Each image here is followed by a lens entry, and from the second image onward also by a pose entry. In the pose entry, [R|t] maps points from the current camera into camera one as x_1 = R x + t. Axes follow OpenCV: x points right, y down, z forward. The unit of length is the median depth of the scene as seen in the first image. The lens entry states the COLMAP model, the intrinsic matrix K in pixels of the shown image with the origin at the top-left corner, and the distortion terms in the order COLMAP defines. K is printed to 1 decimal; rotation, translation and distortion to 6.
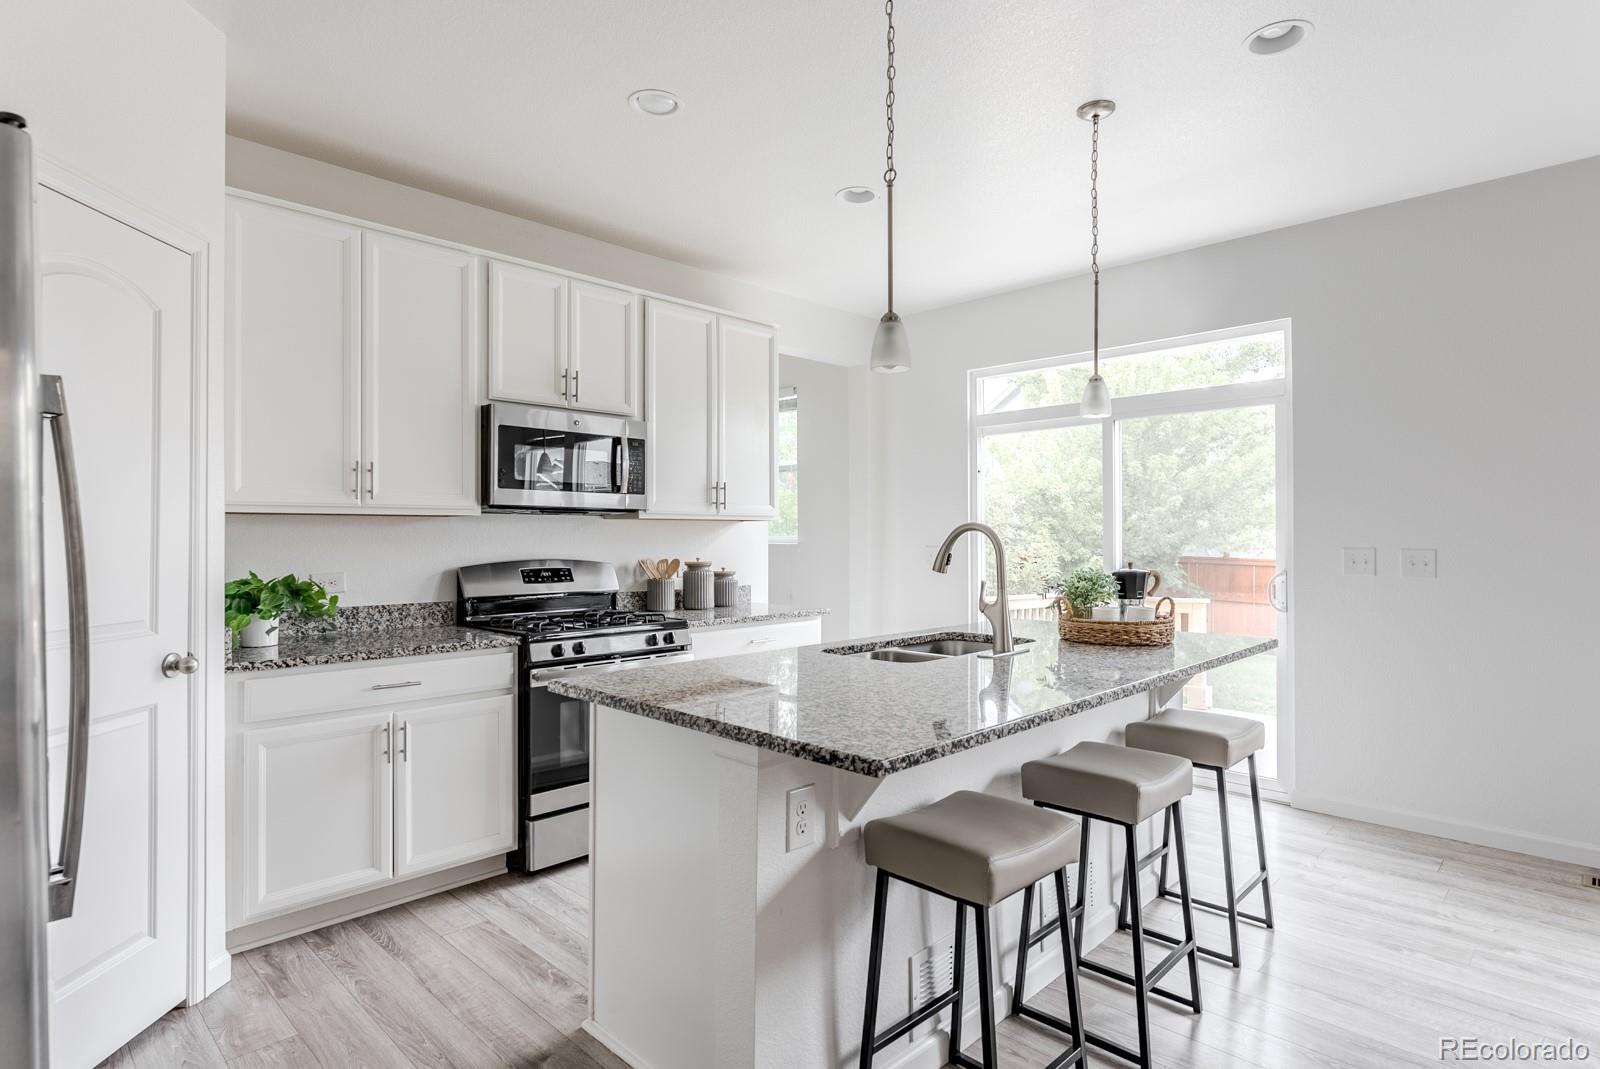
lens RADIAL K [[830.8, 0, 794.3], [0, 830.8, 531.6], [0, 0, 1]] dist [-0.003477, -0.001203]
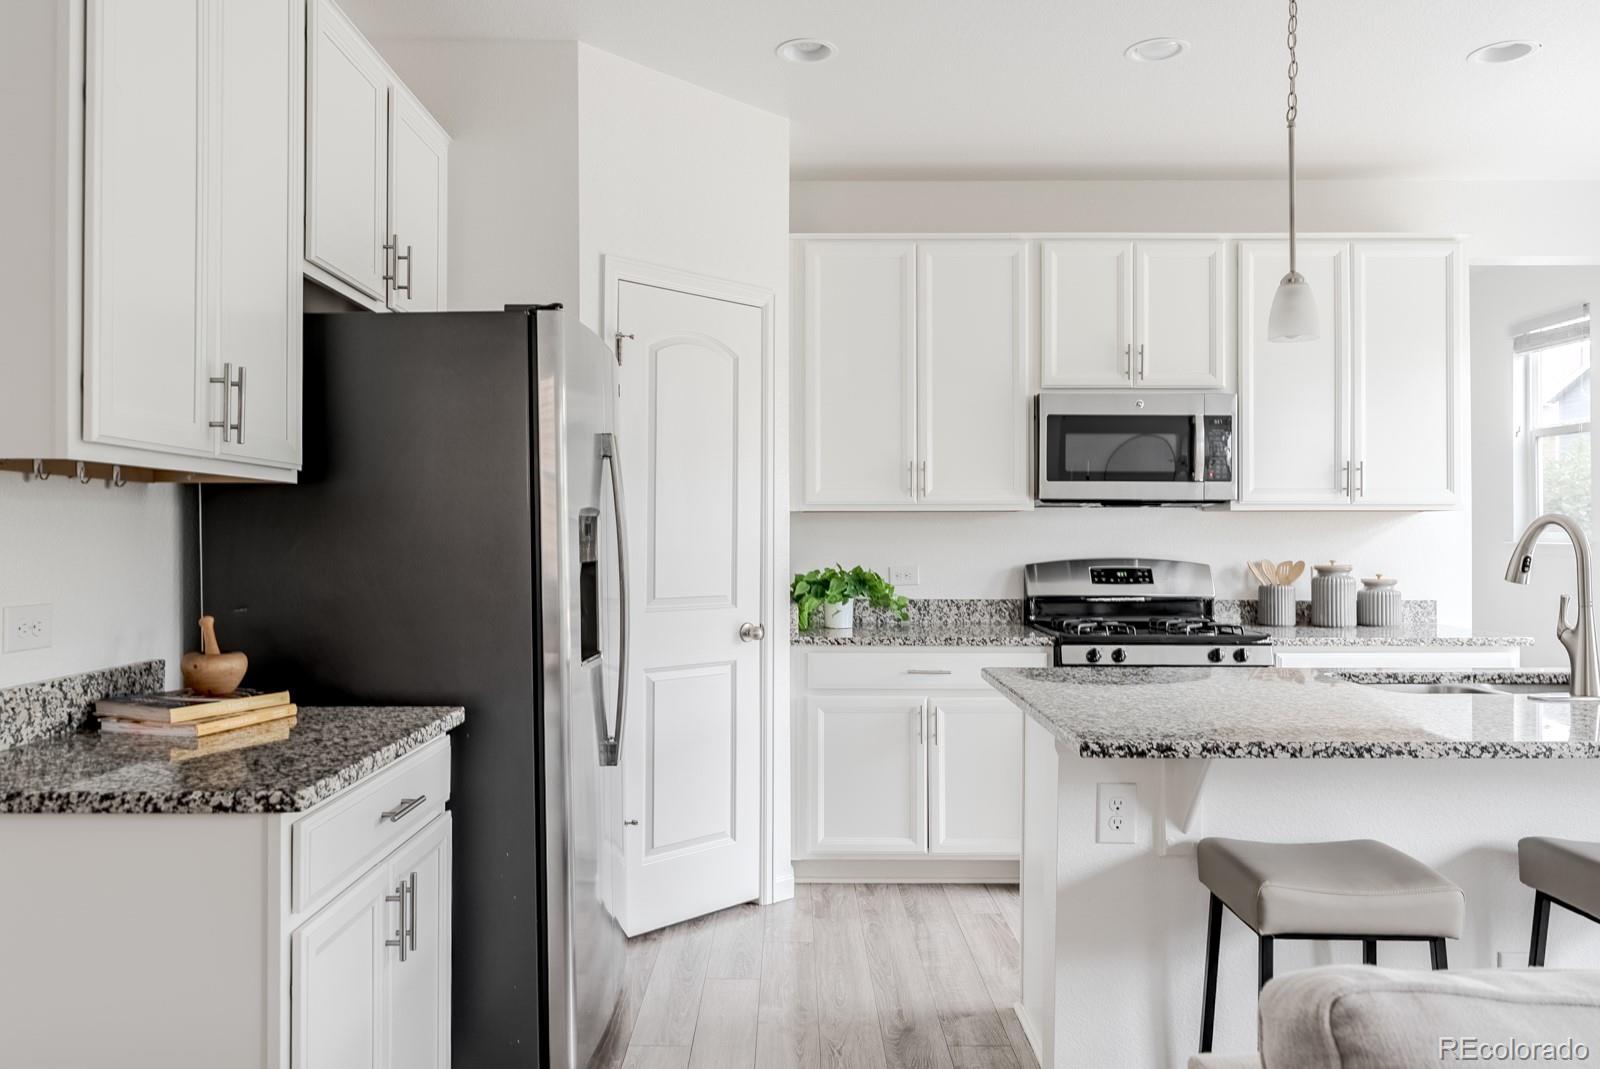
lens RADIAL K [[1132.3, 0, 795.7], [0, 1132.3, 528.1], [0, 0, 1]] dist [-0.000828, 0.002837]
pose [[0.705810, -0.001194, -0.708400, 0.360485], [0.002766, 0.999996, 0.001070, -0.001000], [0.708396, -0.002715, 0.705810, -0.121048]]
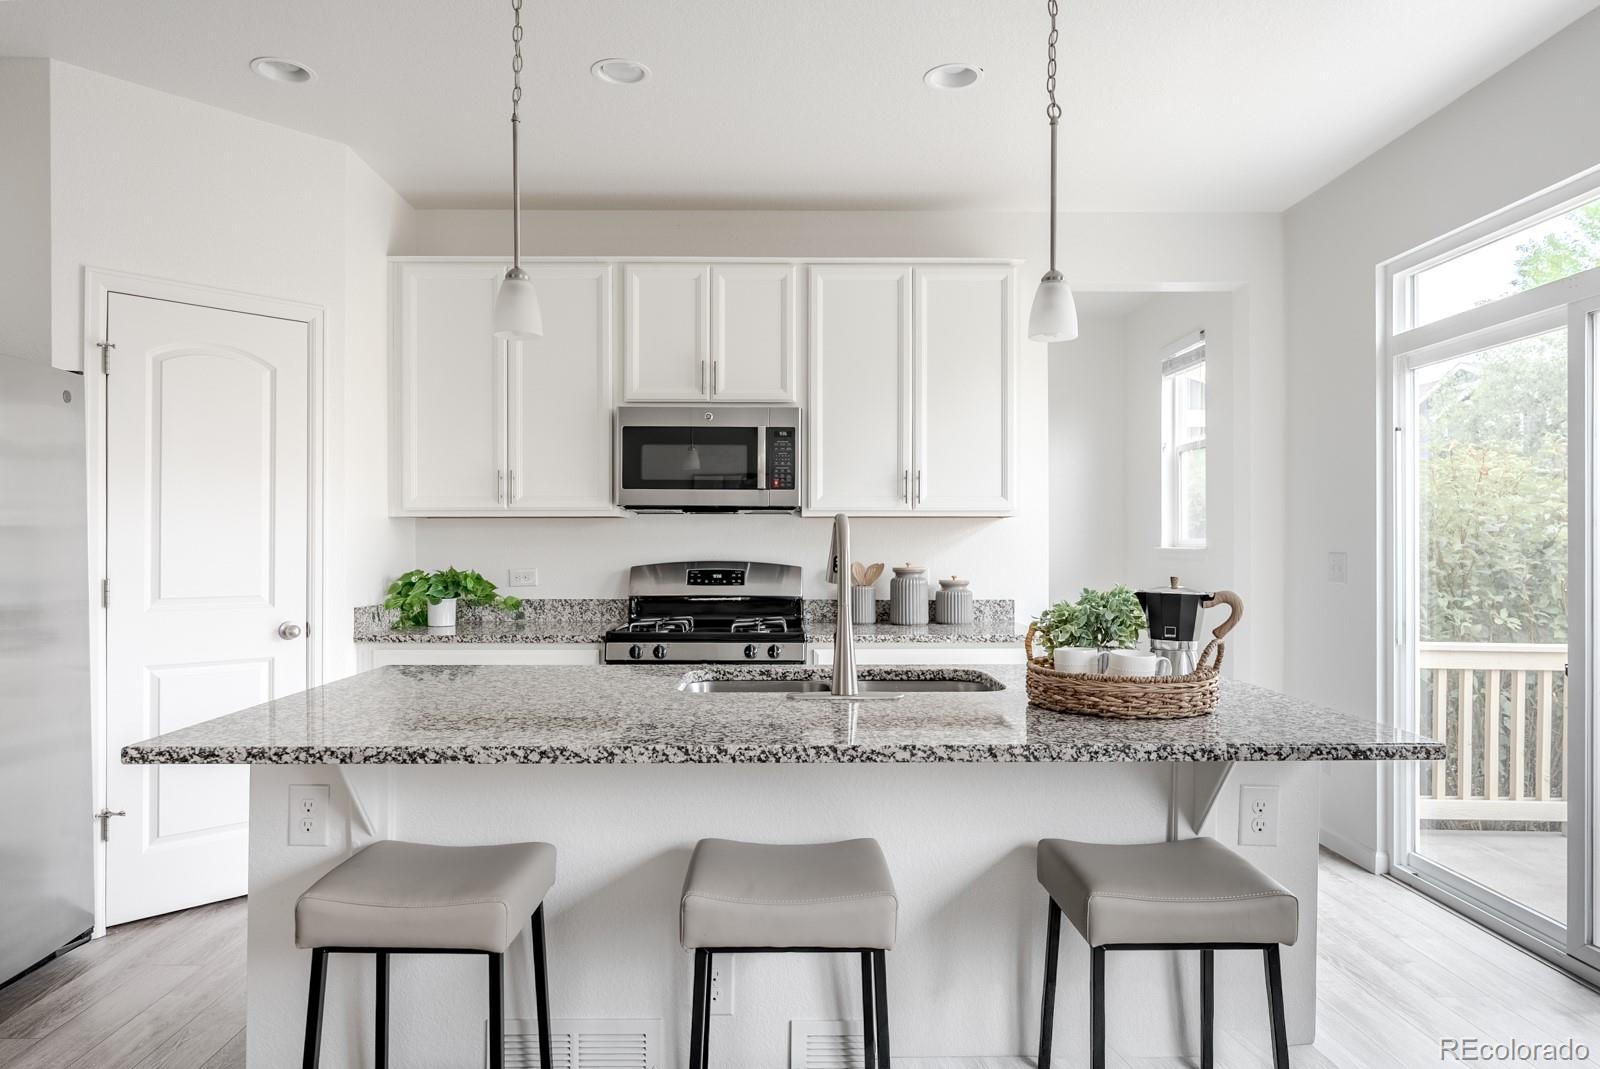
lens RADIAL K [[968.2, 0, 798.0], [0, 968.2, 545.1], [0, 0, 1]] dist [-0.002737, 0.001120]
pose [[0.715062, 0.003069, -0.699055, 0.628280], [0.002583, 0.999972, 0.007032, 0.008754], [0.699057, -0.006834, 0.715034, 0.301630]]
